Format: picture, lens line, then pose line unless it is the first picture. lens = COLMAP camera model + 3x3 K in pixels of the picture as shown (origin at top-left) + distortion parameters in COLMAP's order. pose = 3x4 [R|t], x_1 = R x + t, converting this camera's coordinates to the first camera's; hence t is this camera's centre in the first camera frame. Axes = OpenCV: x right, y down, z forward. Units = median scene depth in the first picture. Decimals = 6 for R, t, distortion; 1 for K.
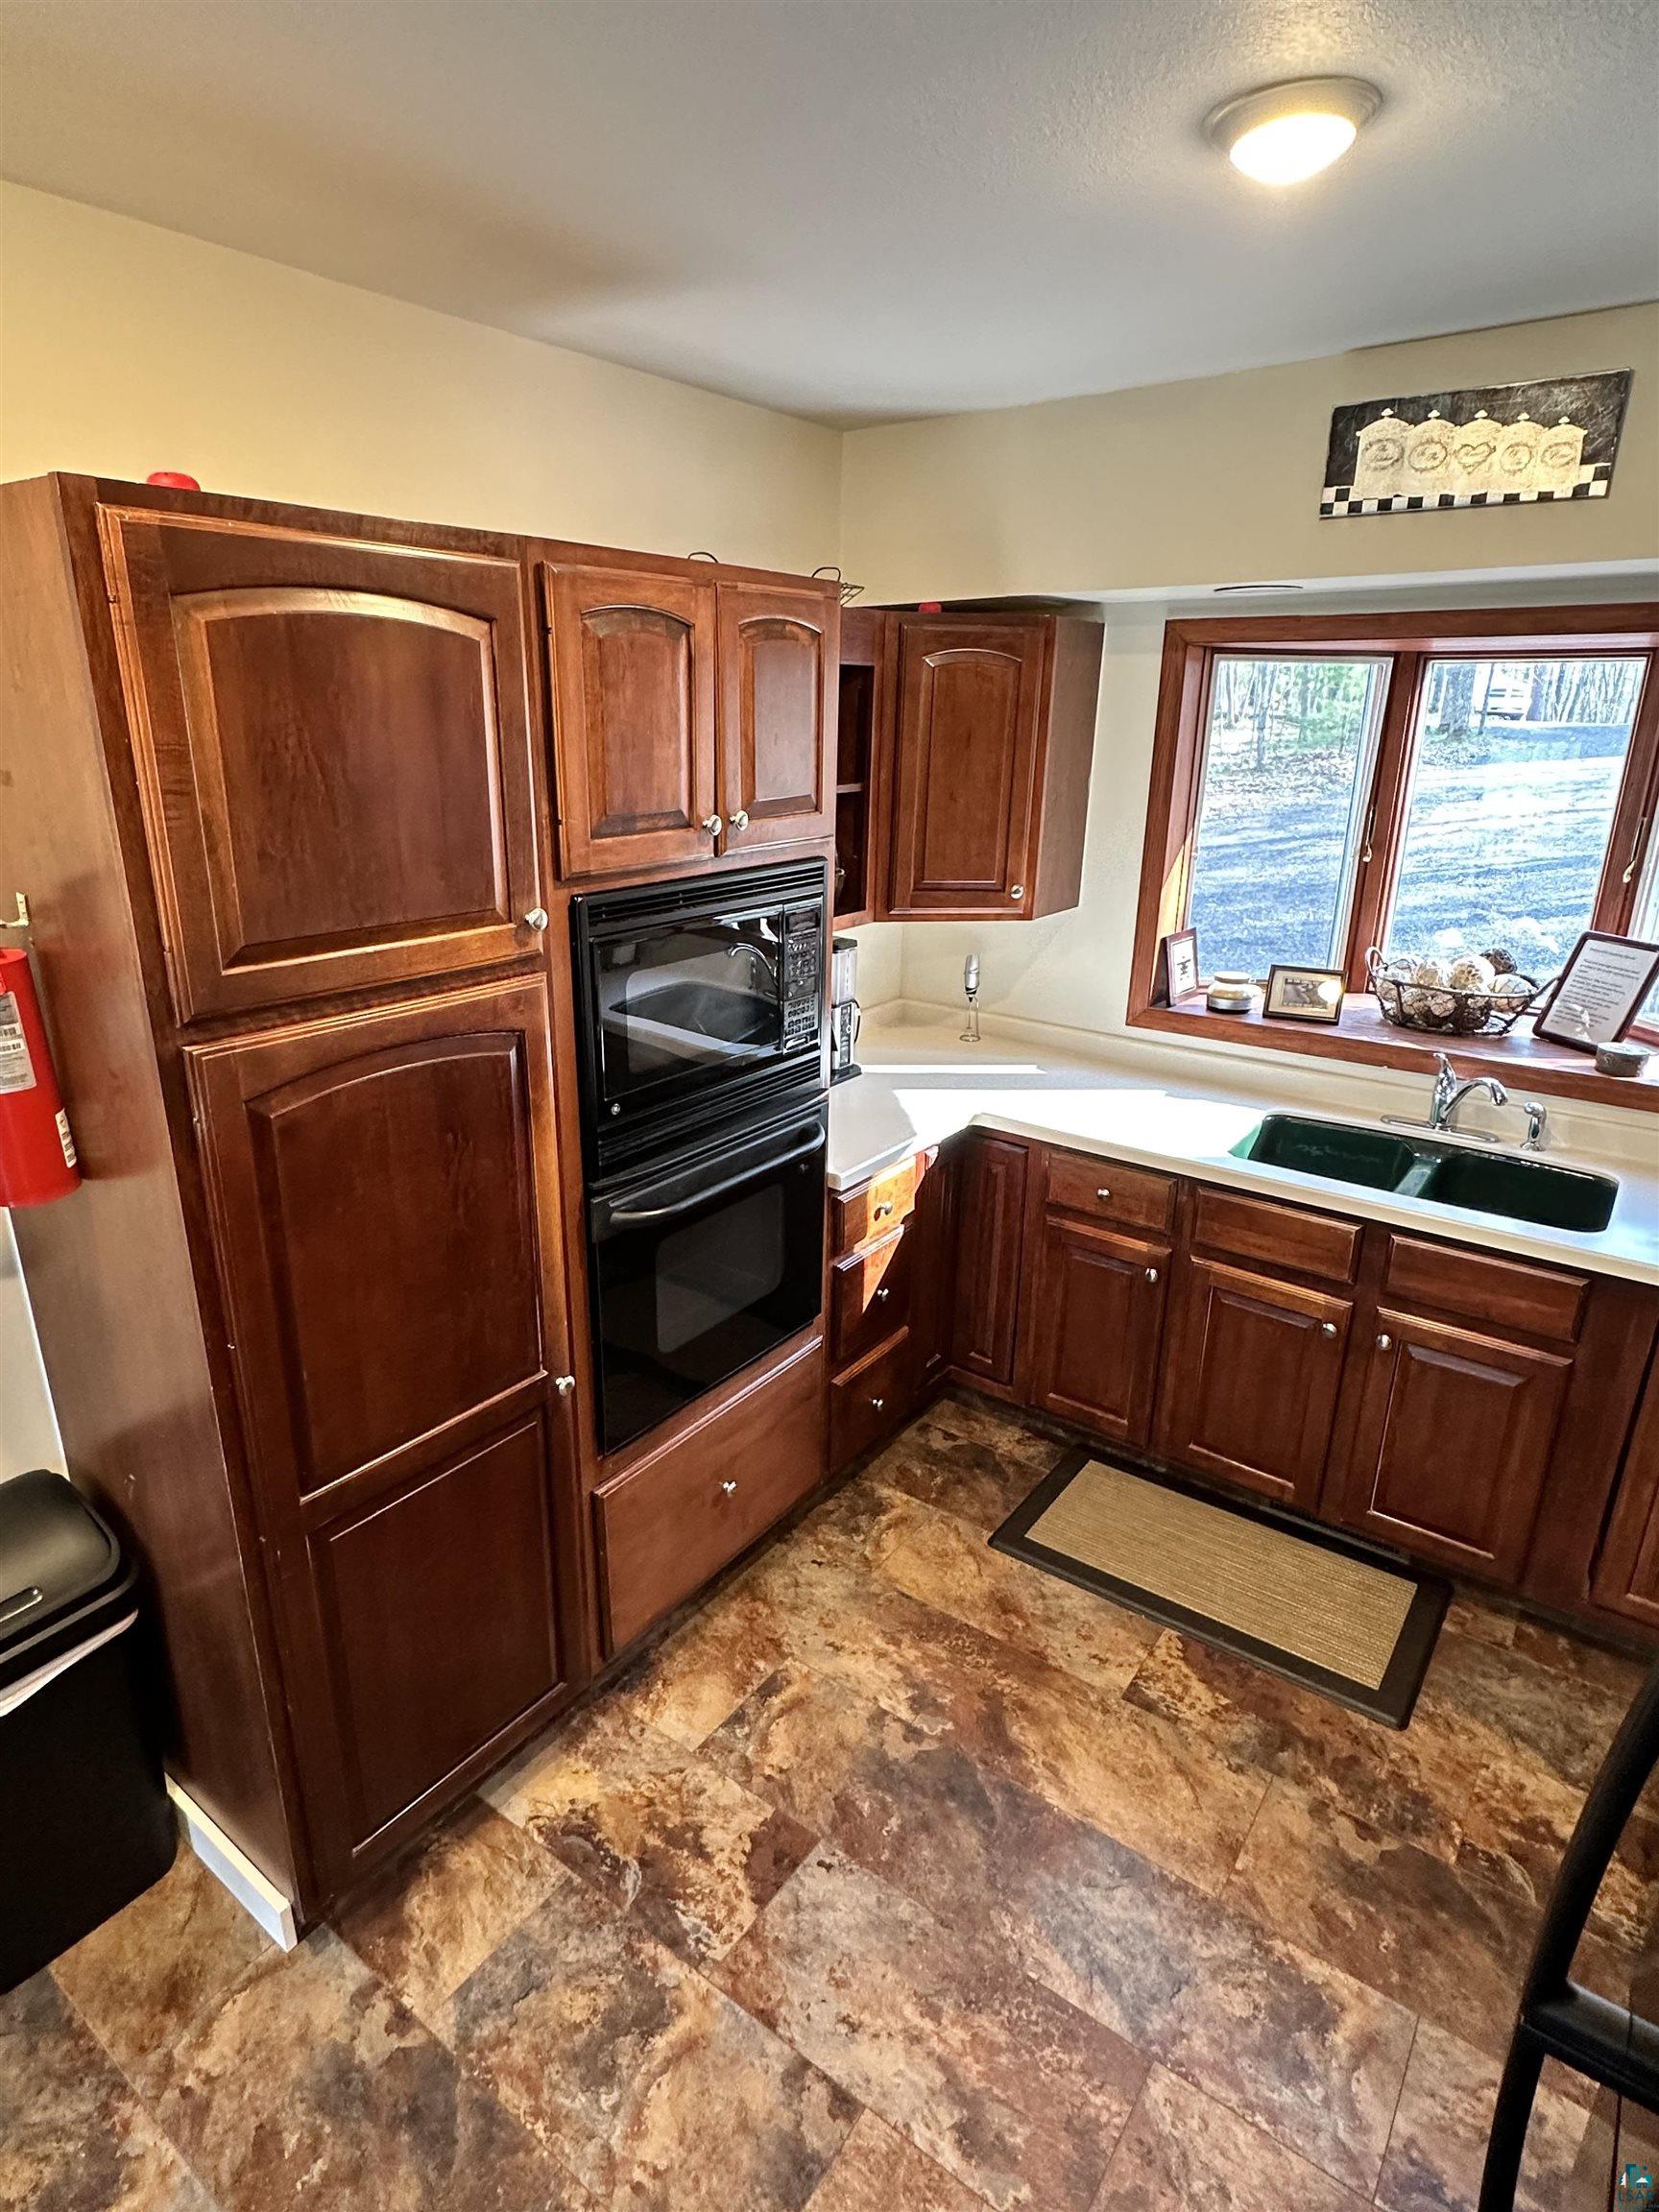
lens RADIAL K [[1184.0, 0, 824.2], [0, 1184.0, 1108.8], [0, 0, 1]] dist [-0.002650, -0.000259]
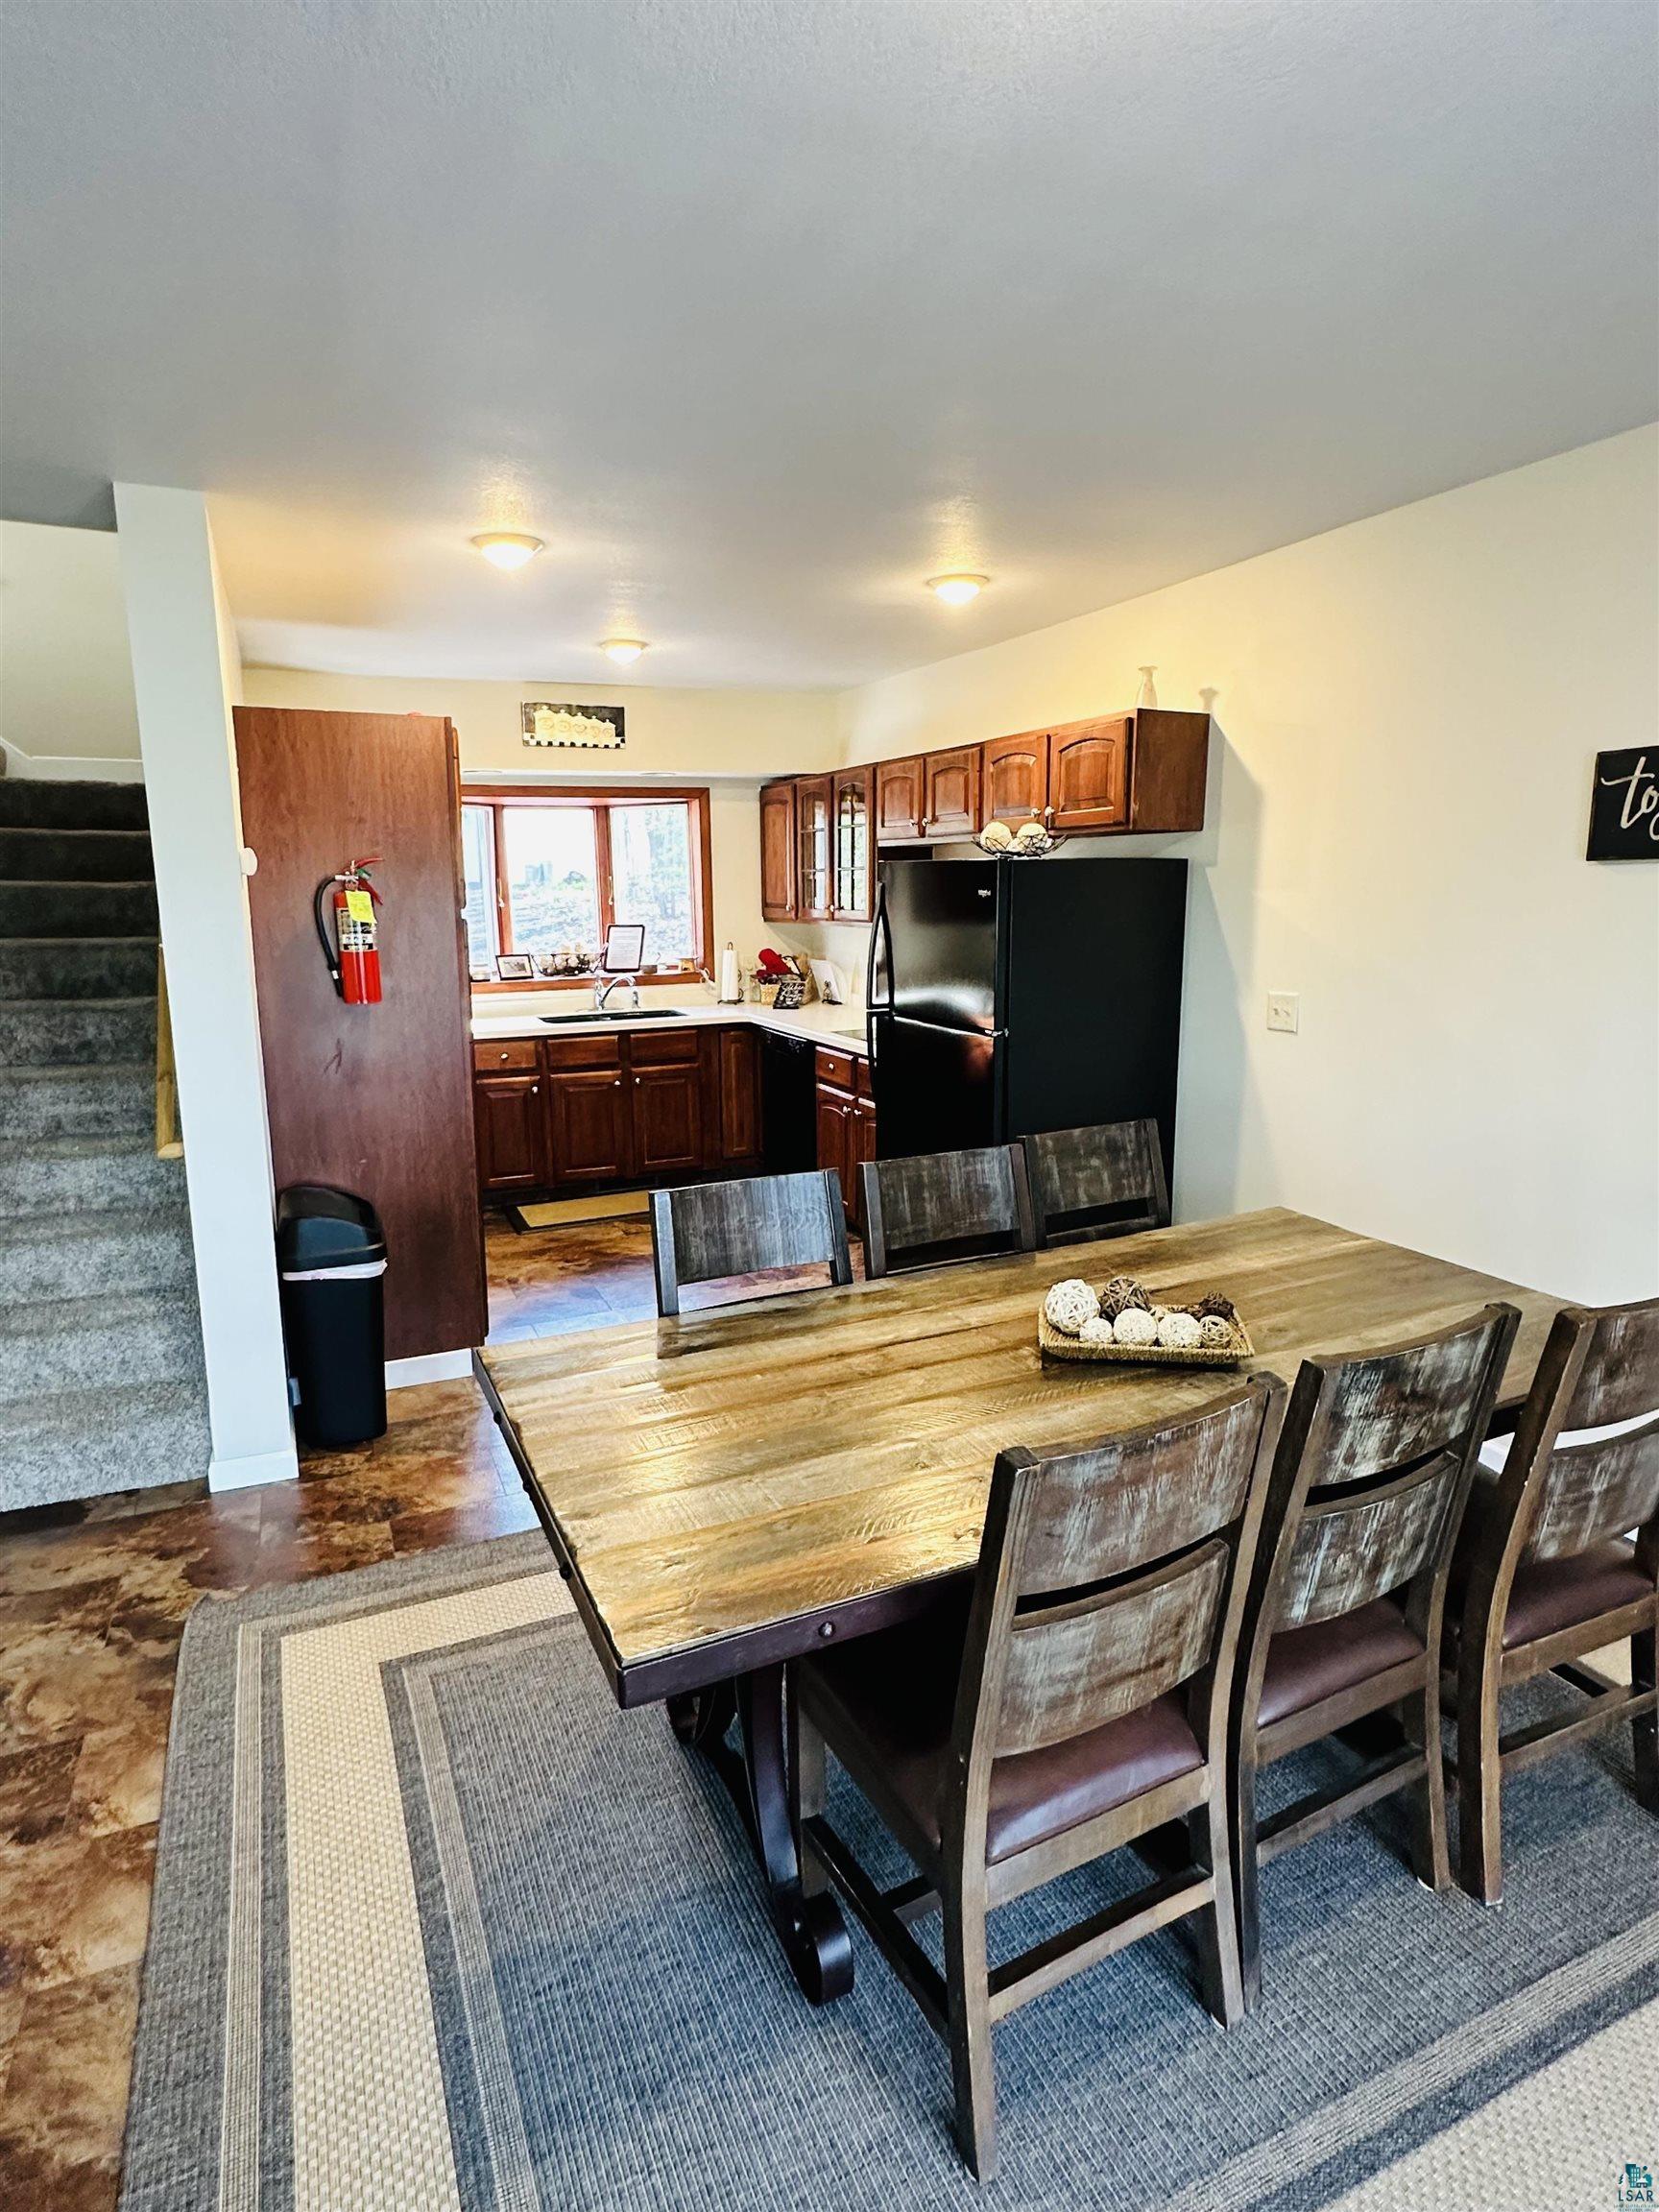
lens RADIAL K [[1124.3, 0, 821.1], [0, 1124.3, 1110.8], [0, 0, 1]] dist [-0.002514, 0.000025]
pose [[0.500722, -0.195450, 0.843254, -1.330338], [0.288965, 0.956033, 0.050004, 0.258564], [-0.815952, 0.218633, 0.535185, -0.527808]]
